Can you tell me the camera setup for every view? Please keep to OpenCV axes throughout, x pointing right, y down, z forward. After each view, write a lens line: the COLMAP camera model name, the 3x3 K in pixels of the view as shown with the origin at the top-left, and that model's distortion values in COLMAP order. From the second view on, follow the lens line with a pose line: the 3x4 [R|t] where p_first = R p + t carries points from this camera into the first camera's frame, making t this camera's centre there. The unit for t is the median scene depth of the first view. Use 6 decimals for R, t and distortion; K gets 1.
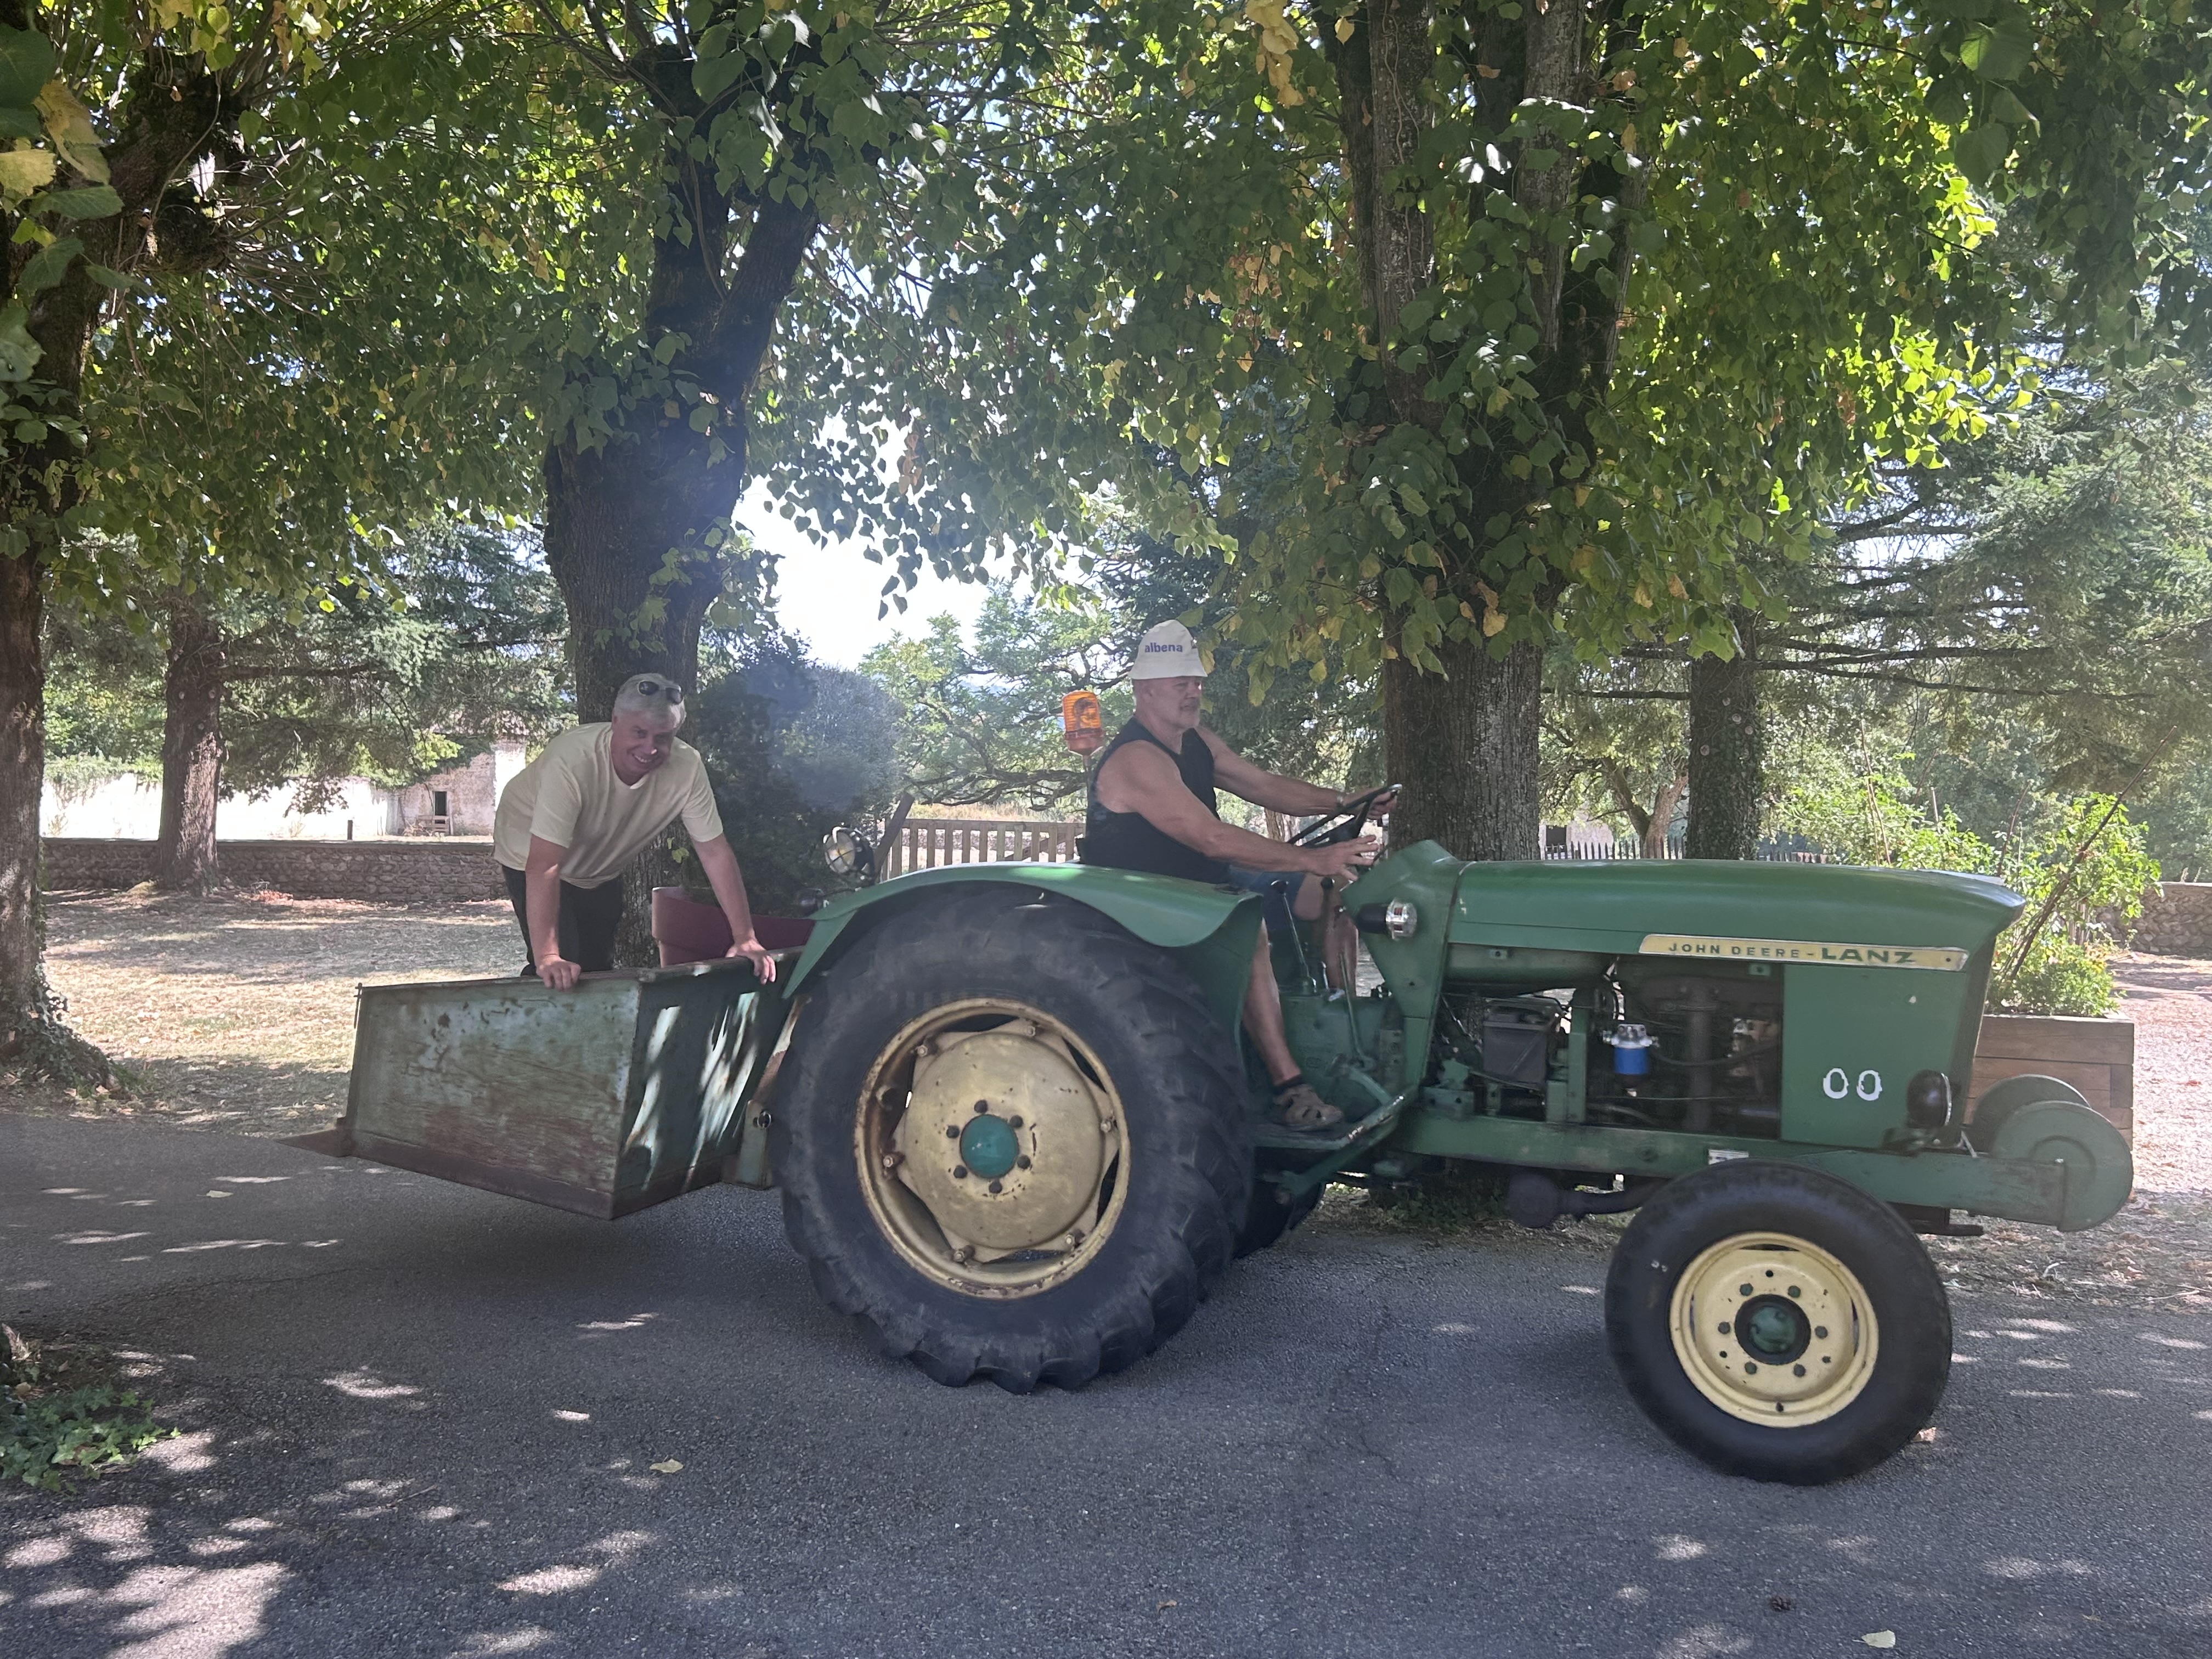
lens RADIAL K [[1928.6, 0, 1102.2], [0, 1928.6, 839.7], [0, 0, 1]] dist [0.072336, -0.001100]
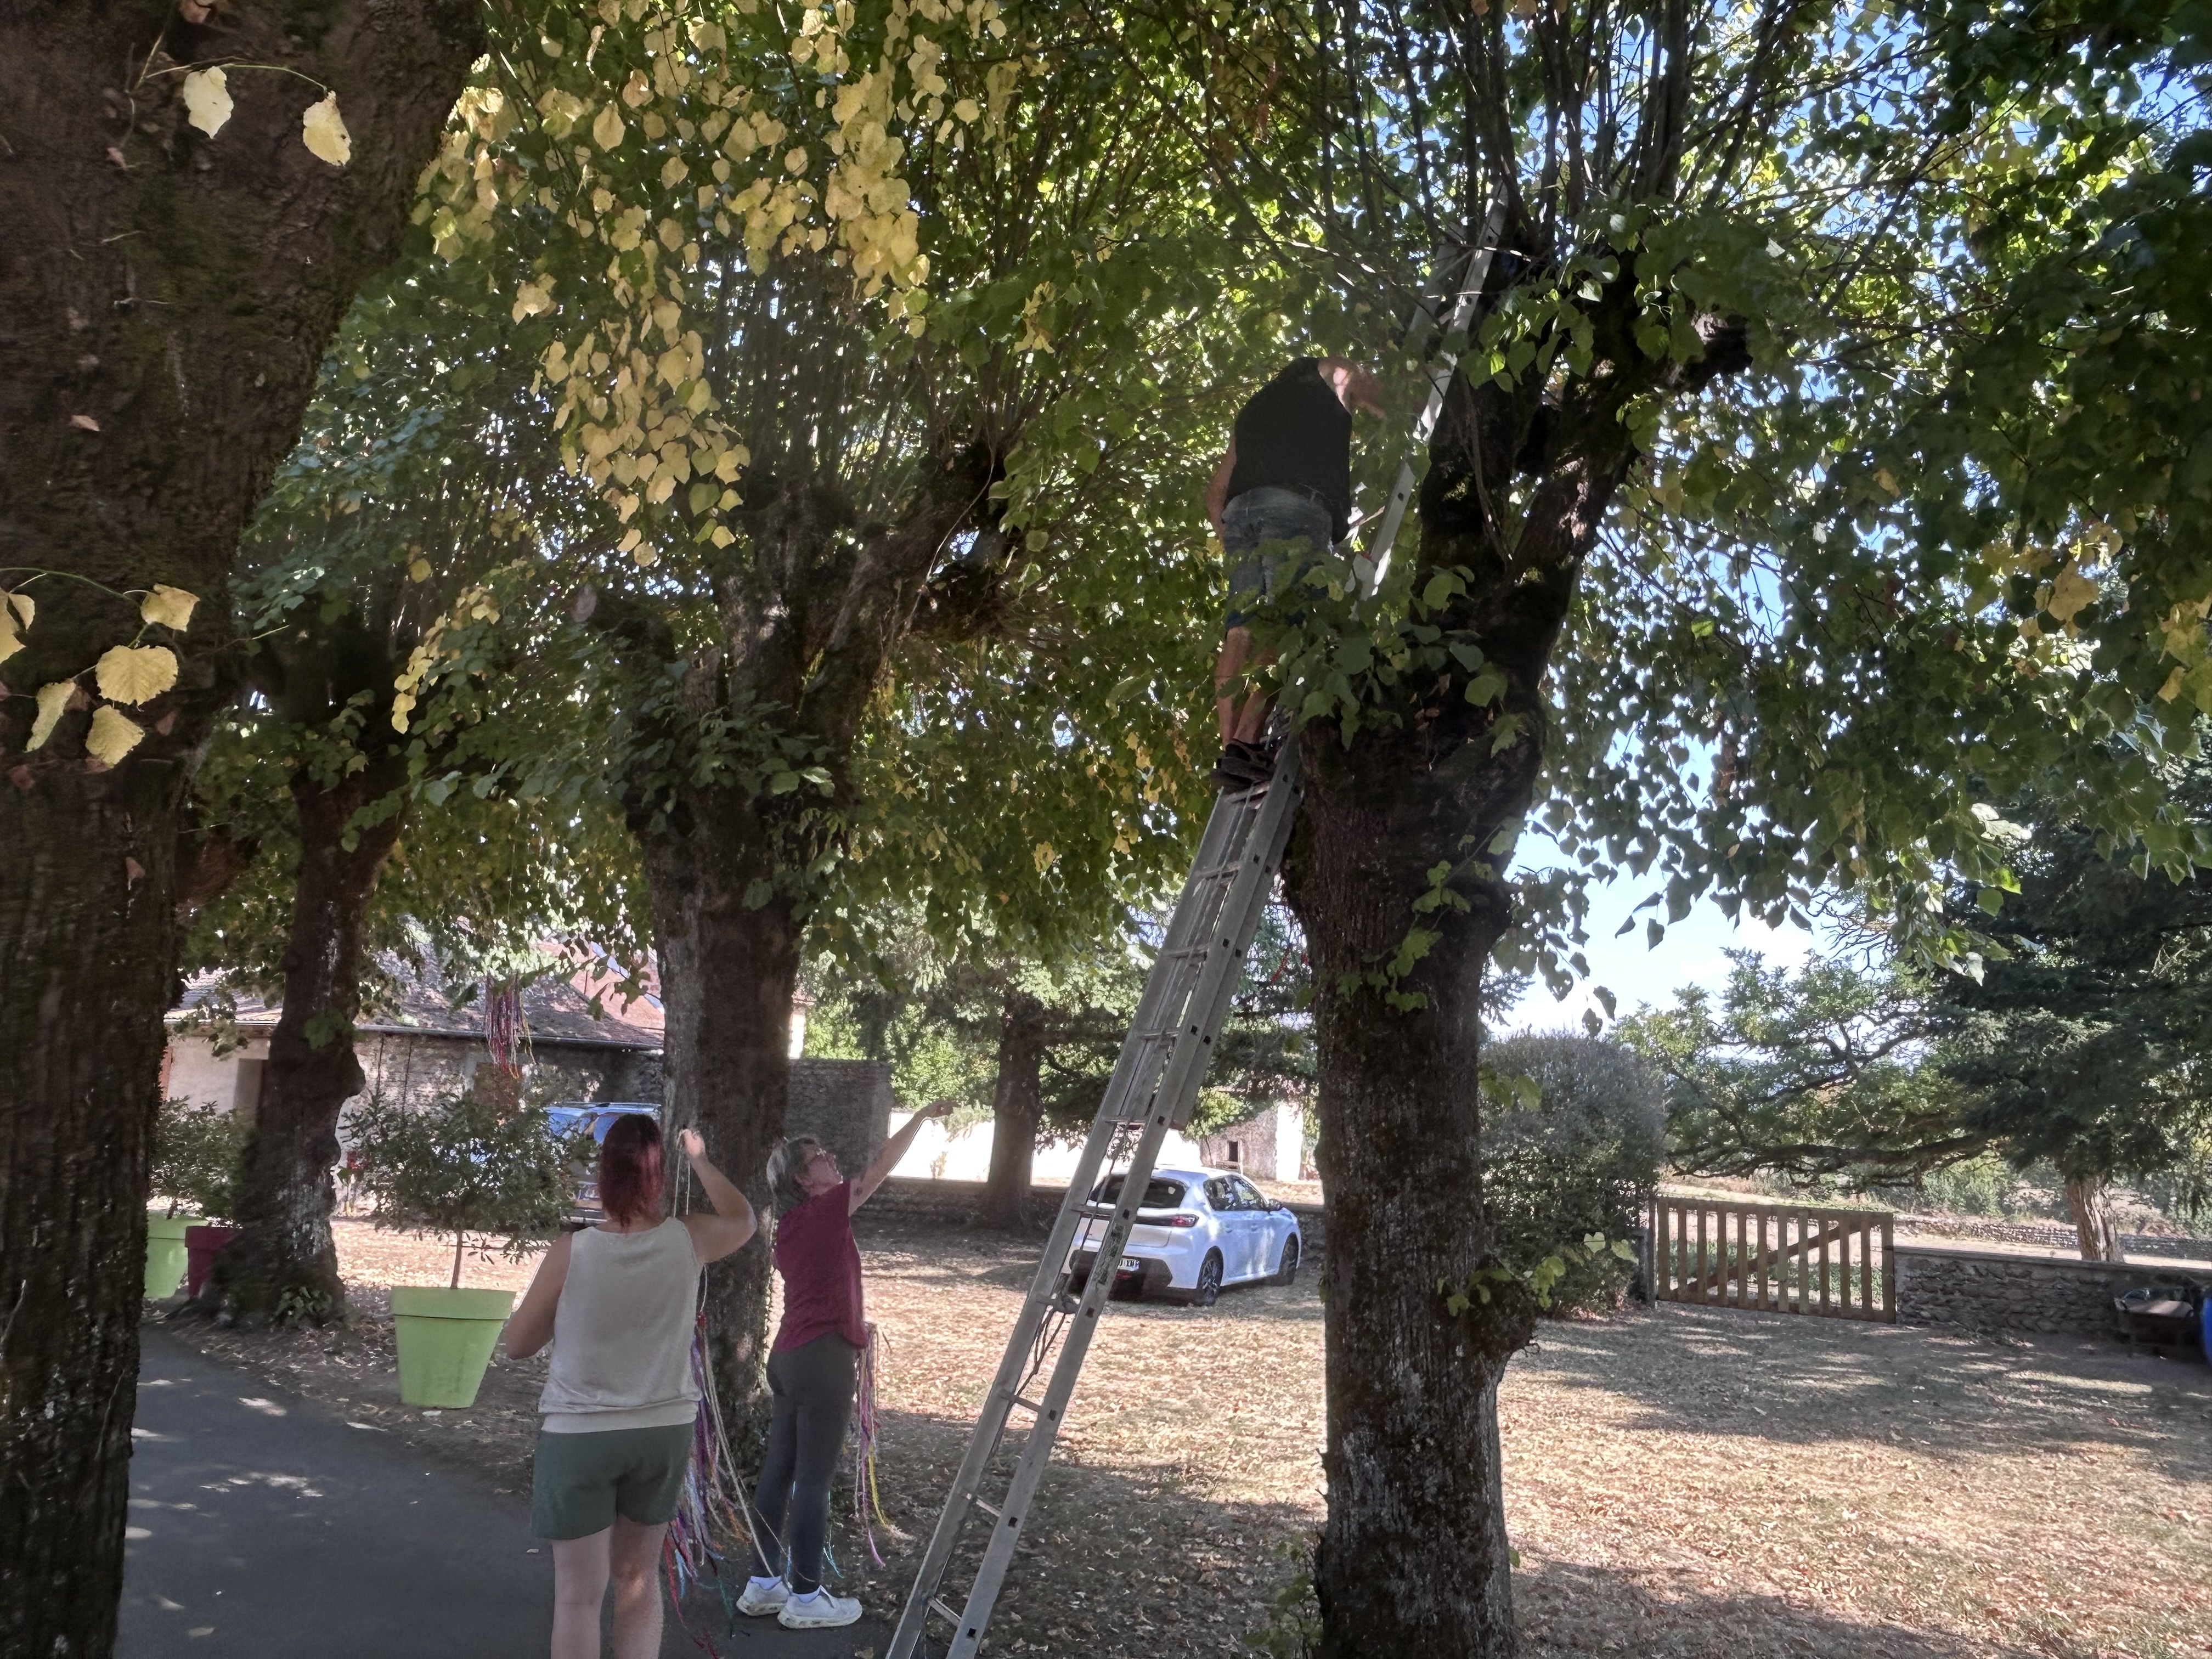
lens RADIAL K [[1634.8, 0, 1105.5], [0, 1634.8, 841.6], [0, 0, 1]] dist [0.001940, 0.000020]
pose [[0.917495, -0.037992, -0.395929, -0.059467], [-0.045019, 0.979112, -0.198274, -0.018280], [0.395192, 0.199740, 0.896620, 0.251517]]
